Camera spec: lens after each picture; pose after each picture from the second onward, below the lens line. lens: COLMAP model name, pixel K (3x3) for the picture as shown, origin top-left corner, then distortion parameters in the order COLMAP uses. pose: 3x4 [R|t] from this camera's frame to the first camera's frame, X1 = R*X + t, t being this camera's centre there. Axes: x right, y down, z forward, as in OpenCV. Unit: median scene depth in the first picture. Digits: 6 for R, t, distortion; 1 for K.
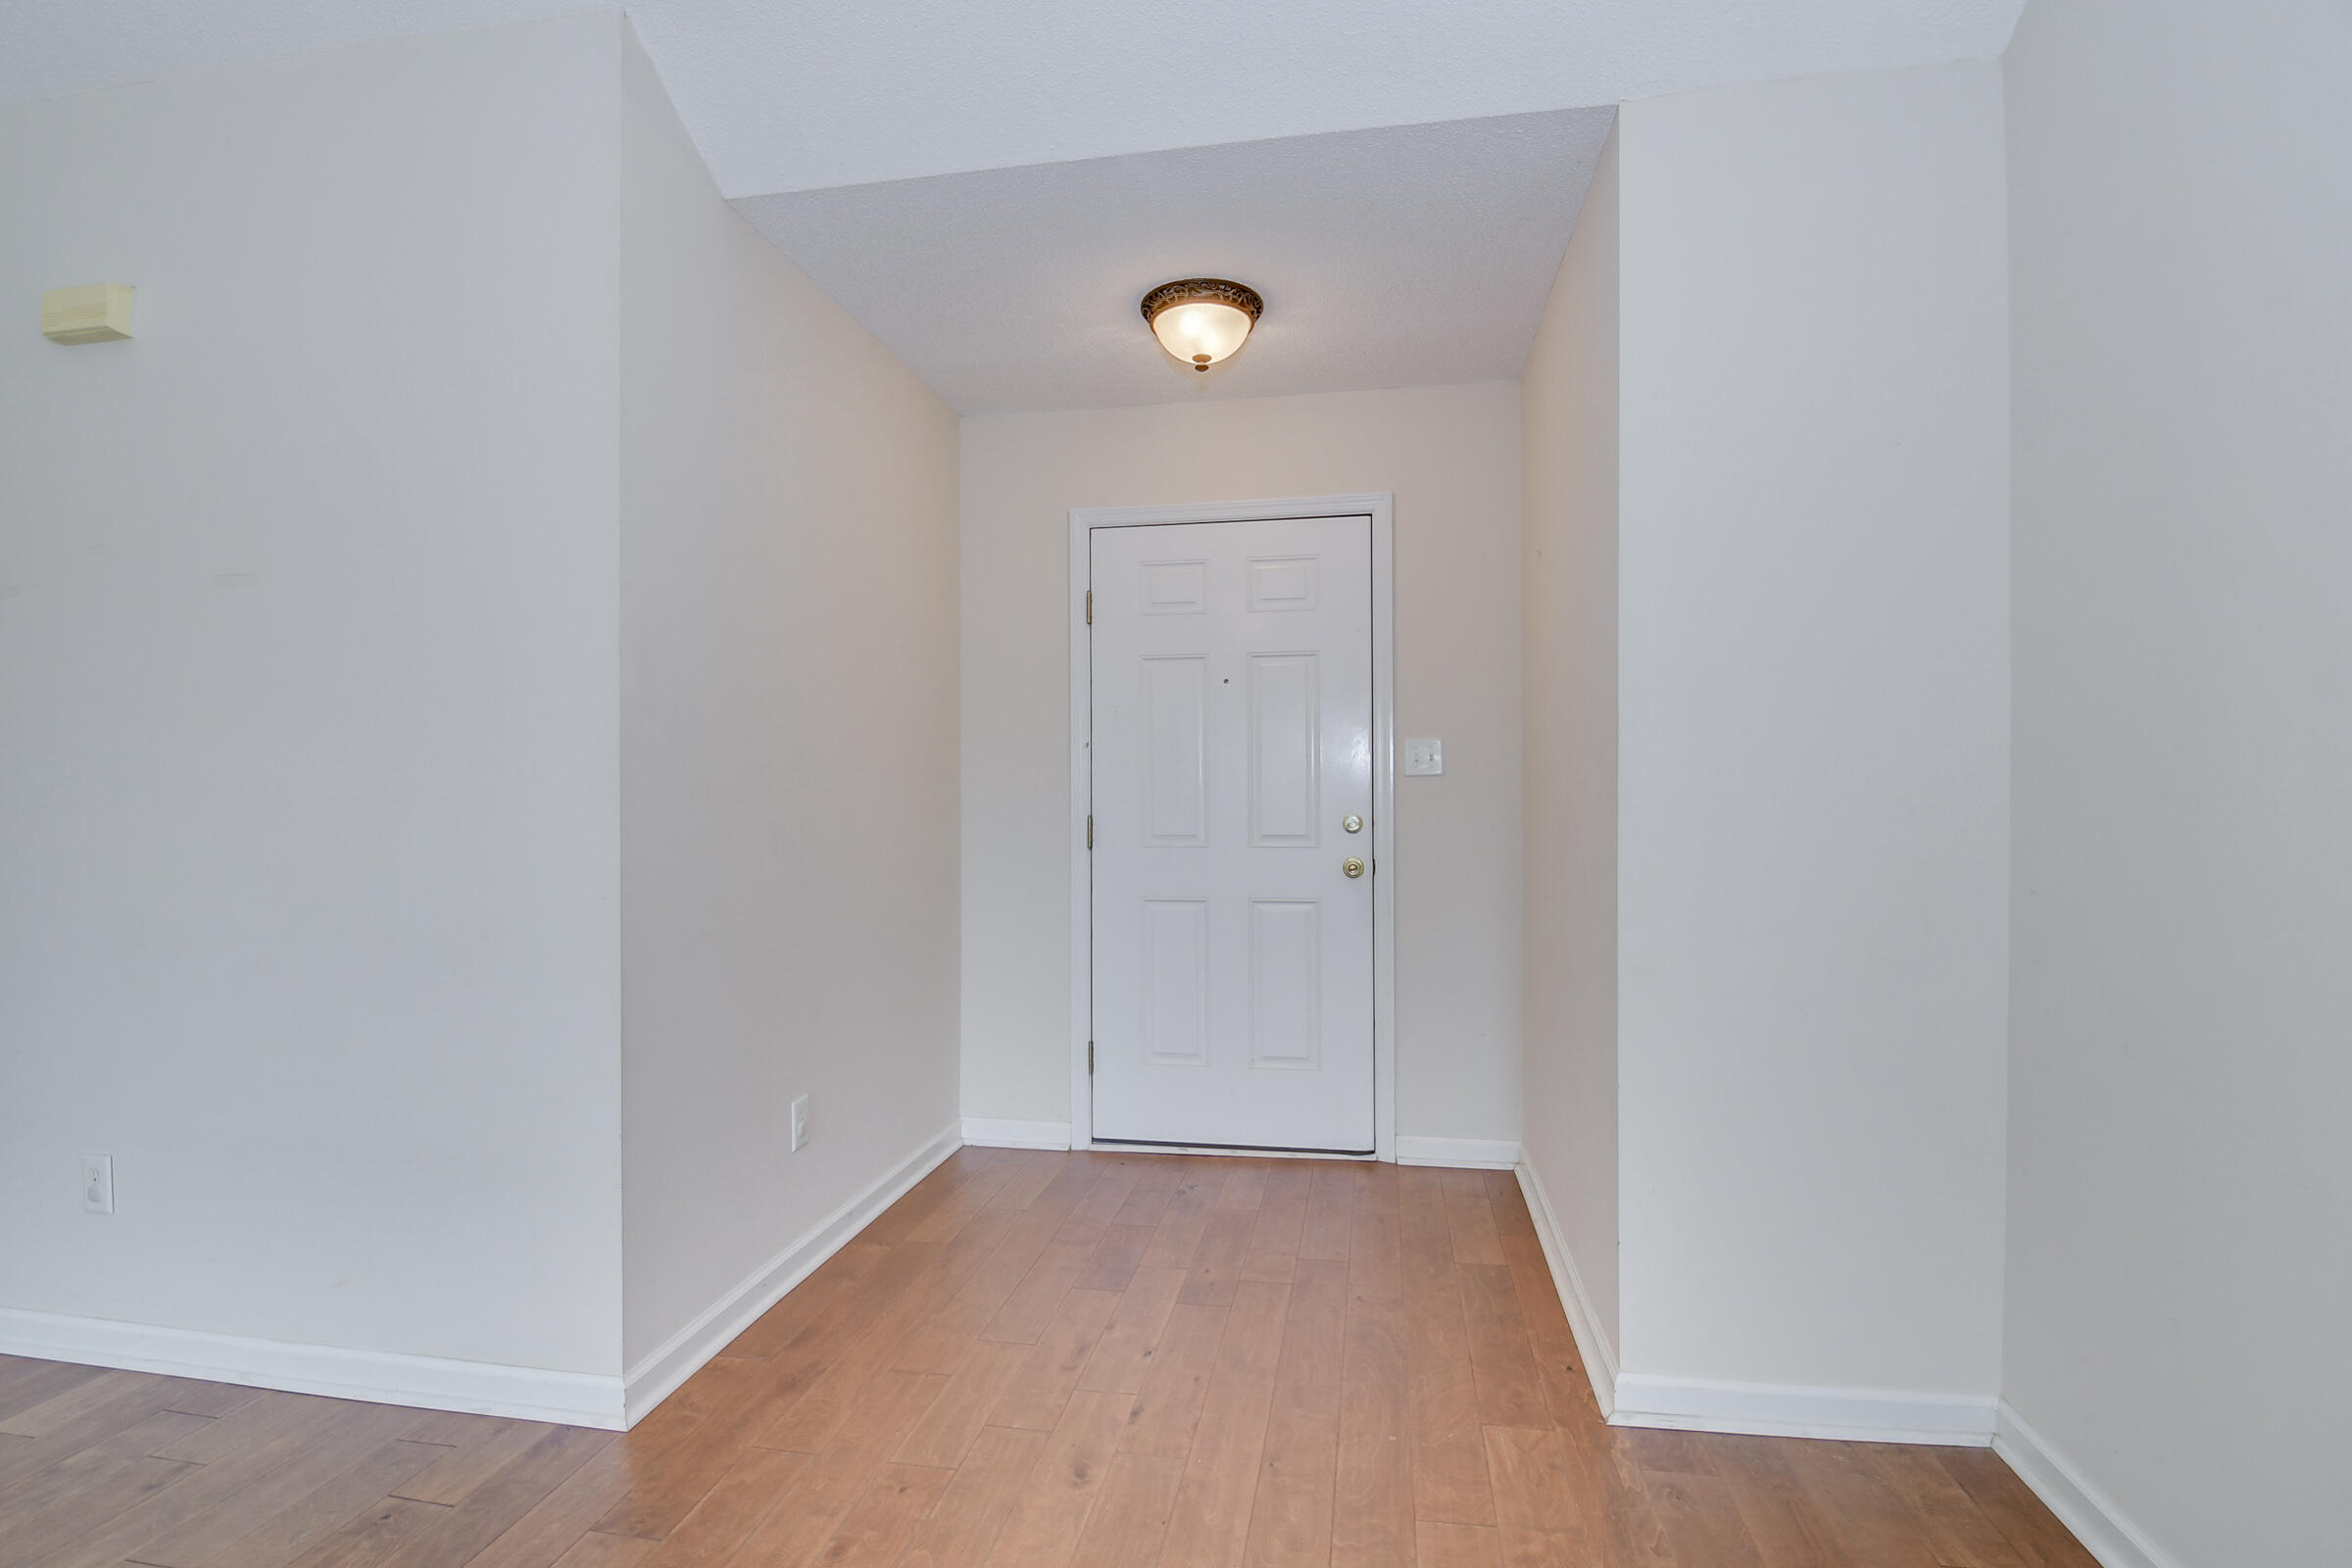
lens RADIAL K [[1130.7, 0, 1176.0], [0, 1130.7, 784.0], [0, 0, 1]] dist [0.000354, -0.014968]
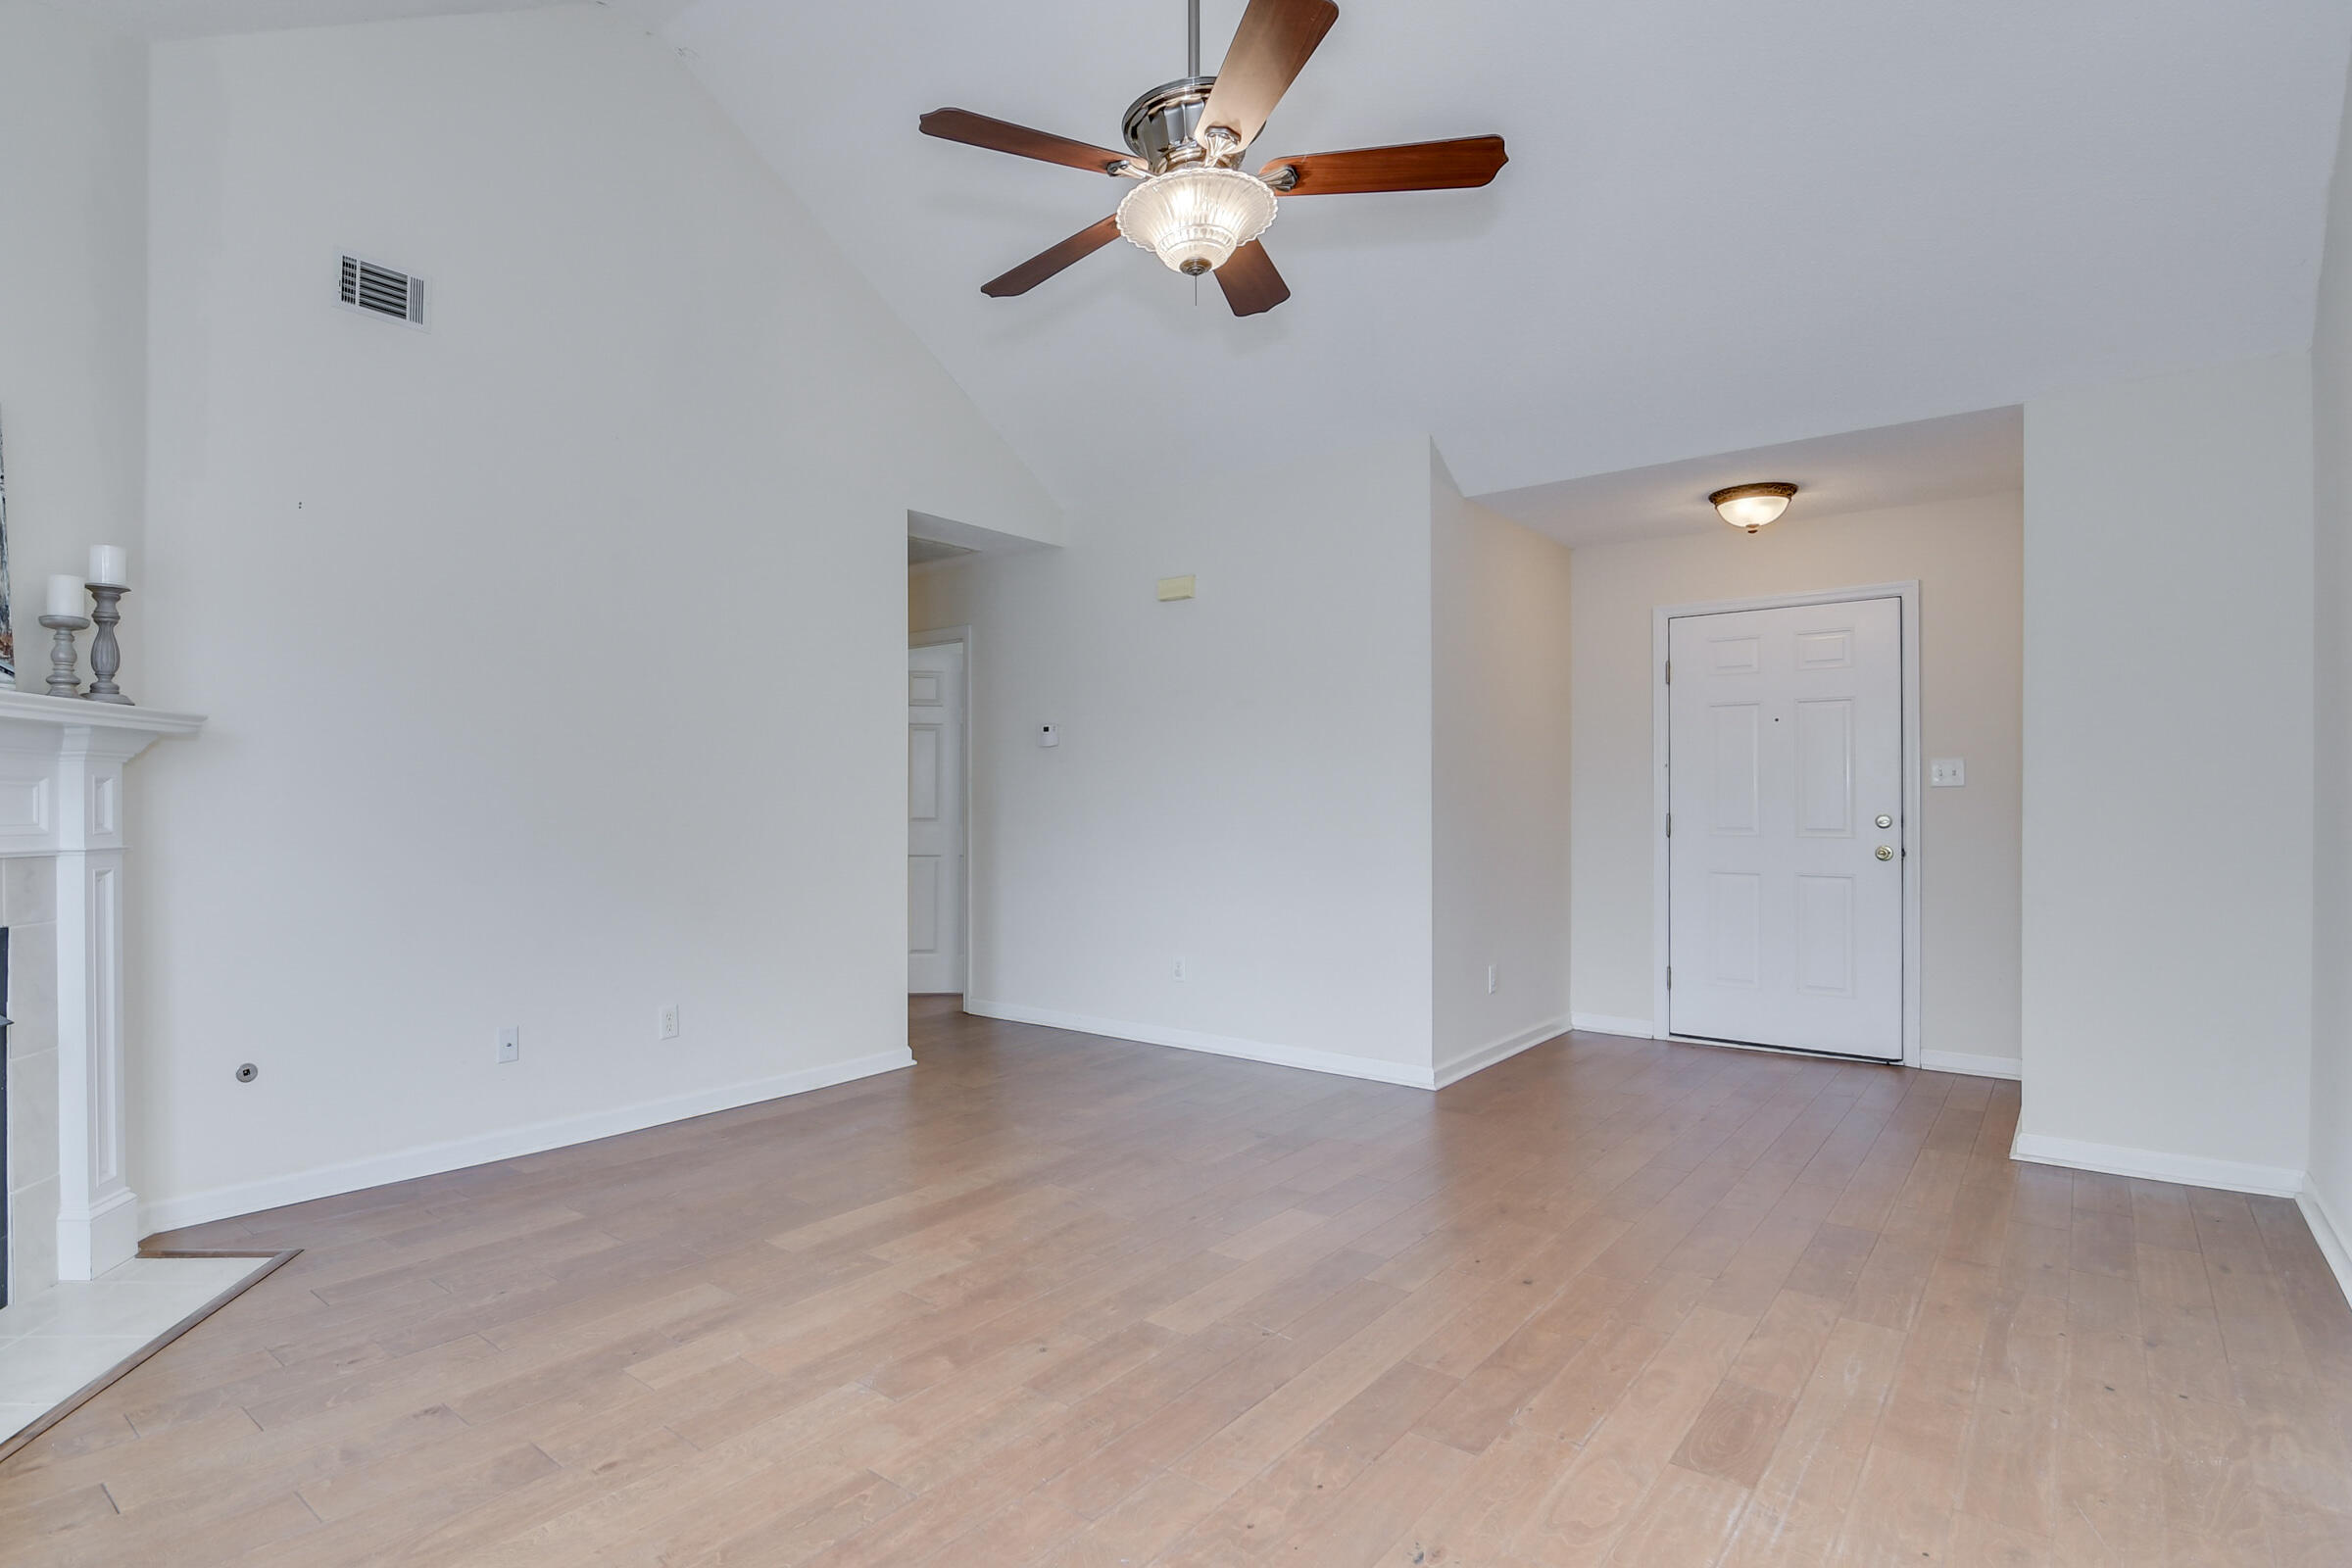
lens RADIAL K [[1196.9, 0, 1003.7], [0, 1196.9, 794.8], [0, 0, 1]] dist [0.001007, -0.014979]
pose [[0.845479, 0.001846, -0.534006, 0.024356], [0.002620, 0.999968, 0.007605, -0.011289], [0.534003, -0.007829, 0.845446, -0.816279]]
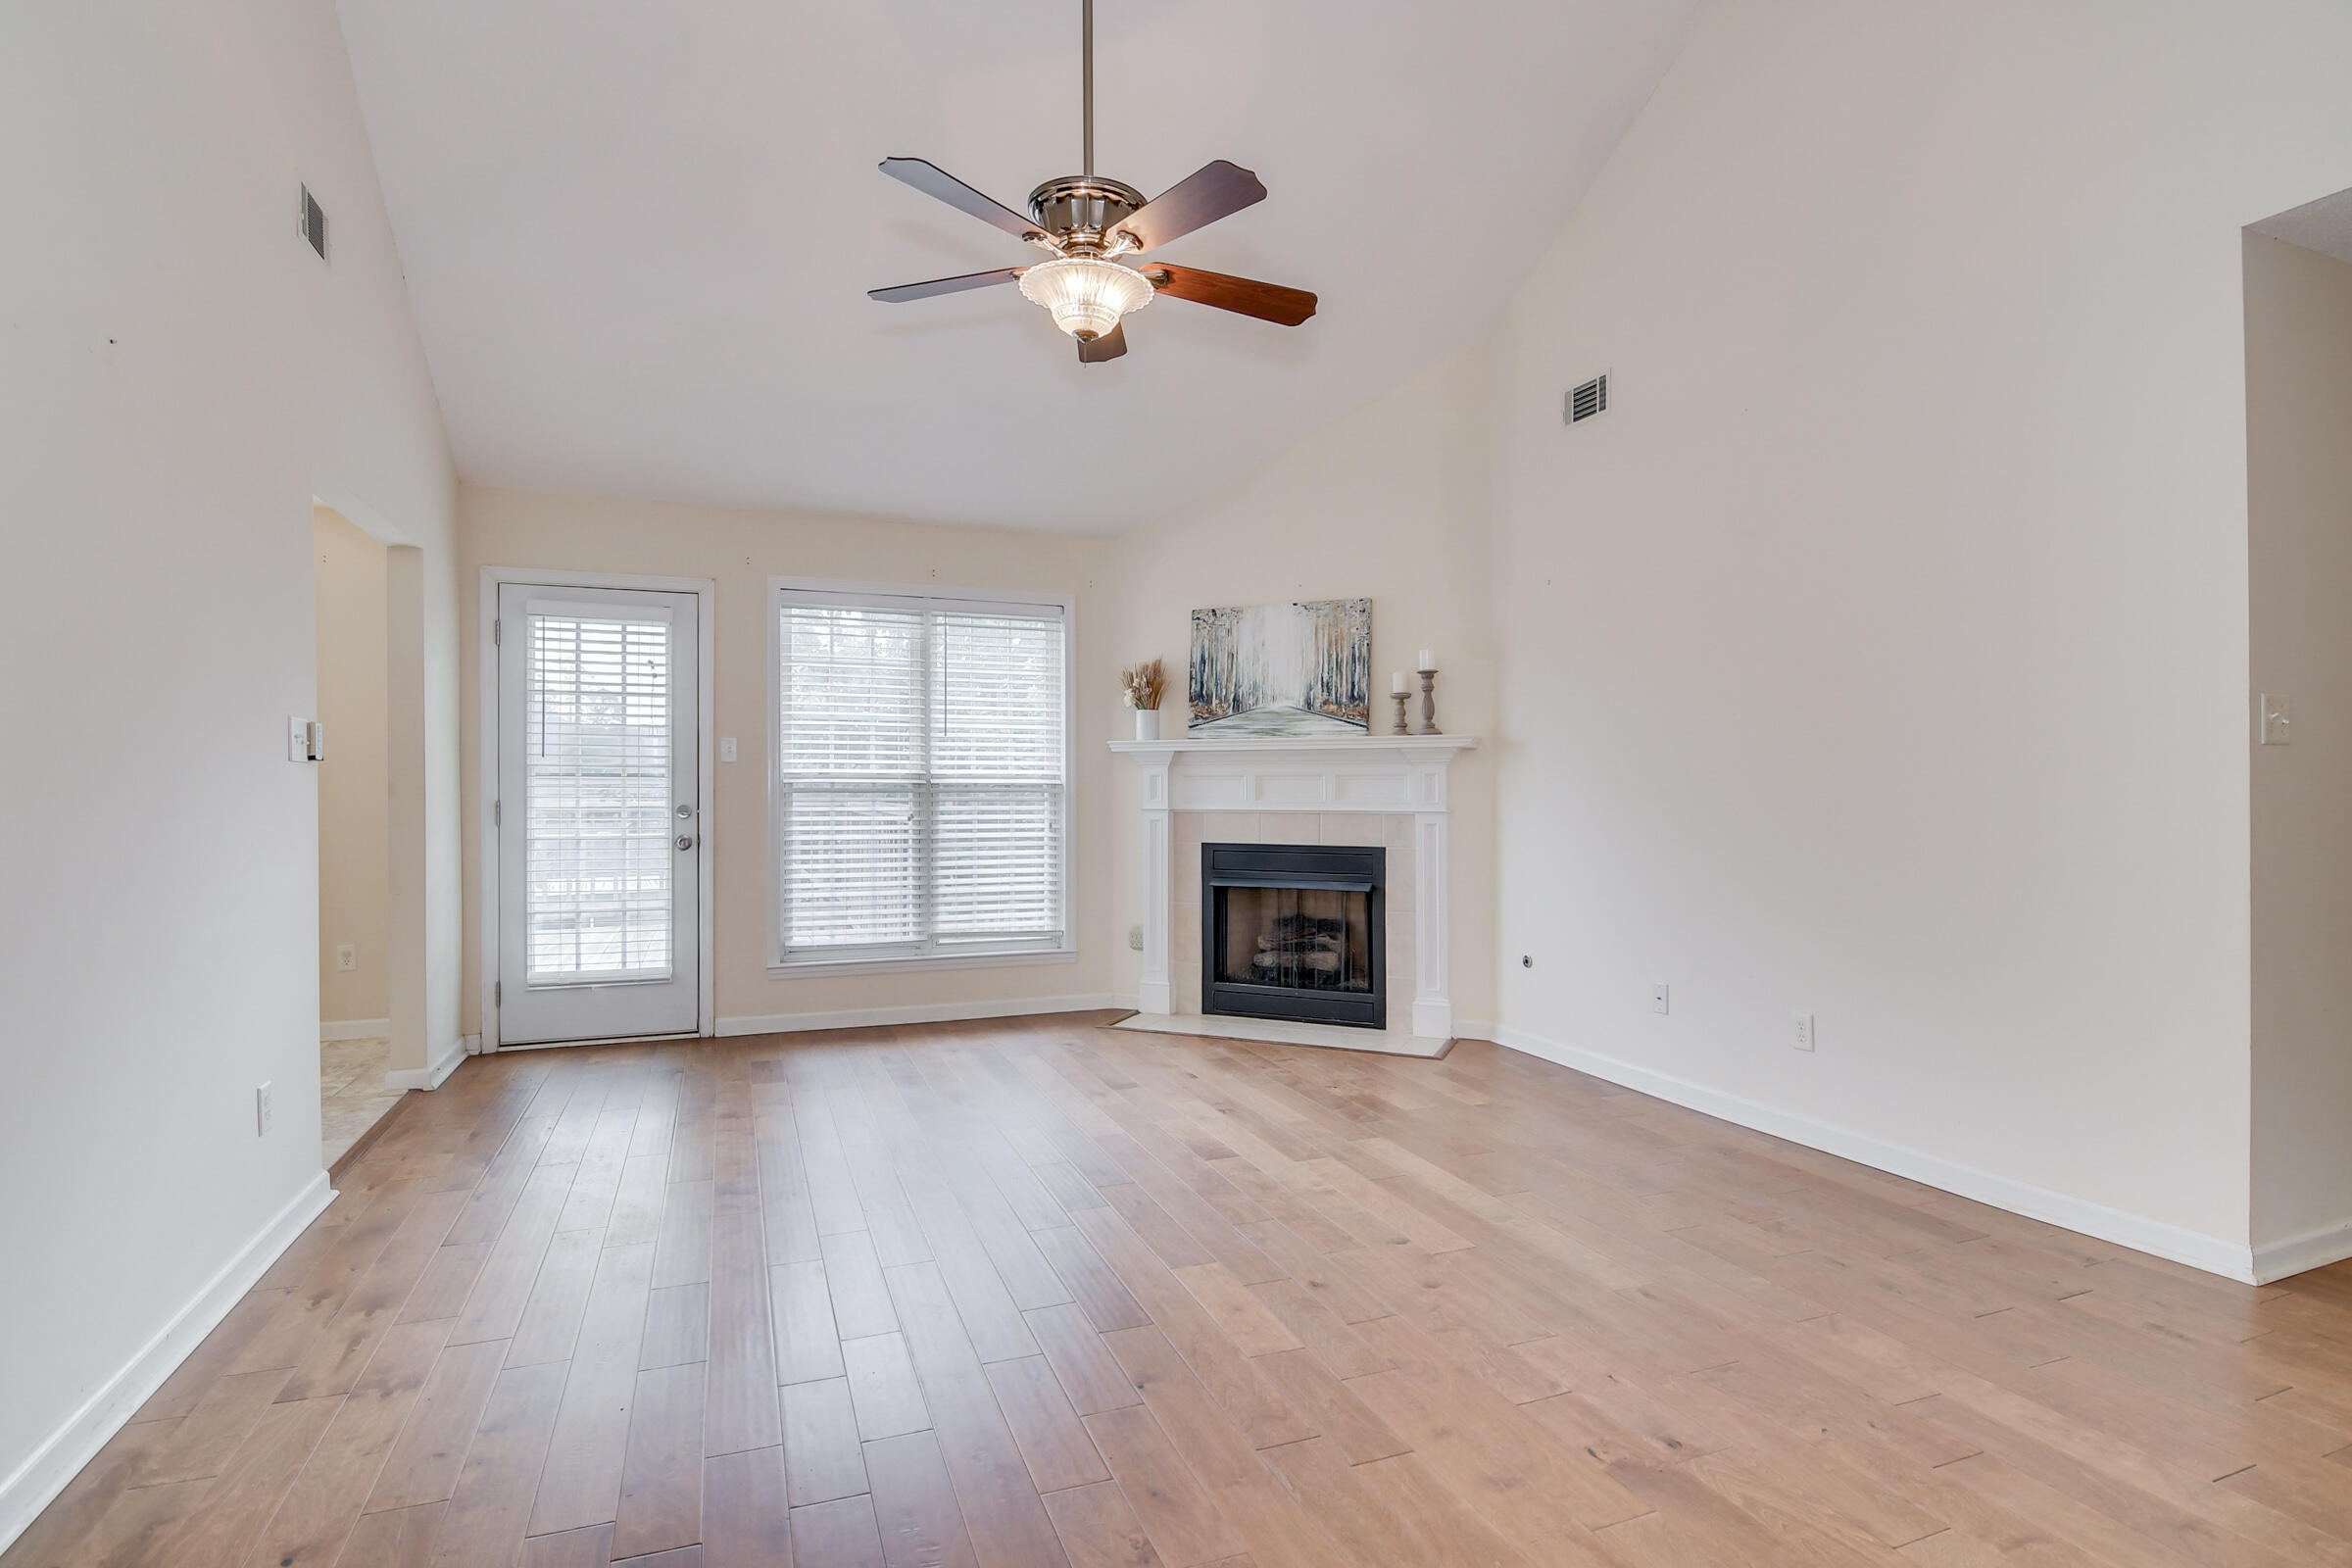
lens RADIAL K [[1148.6, 0, 1170.2], [0, 1148.6, 794.2], [0, 0, 1]] dist [0.000996, -0.014621]
pose [[-0.854910, 0.009984, -0.518680, 0.116472], [0.013500, 0.999904, -0.003003, 0.008344], [0.518600, -0.009570, -0.854963, 0.650573]]
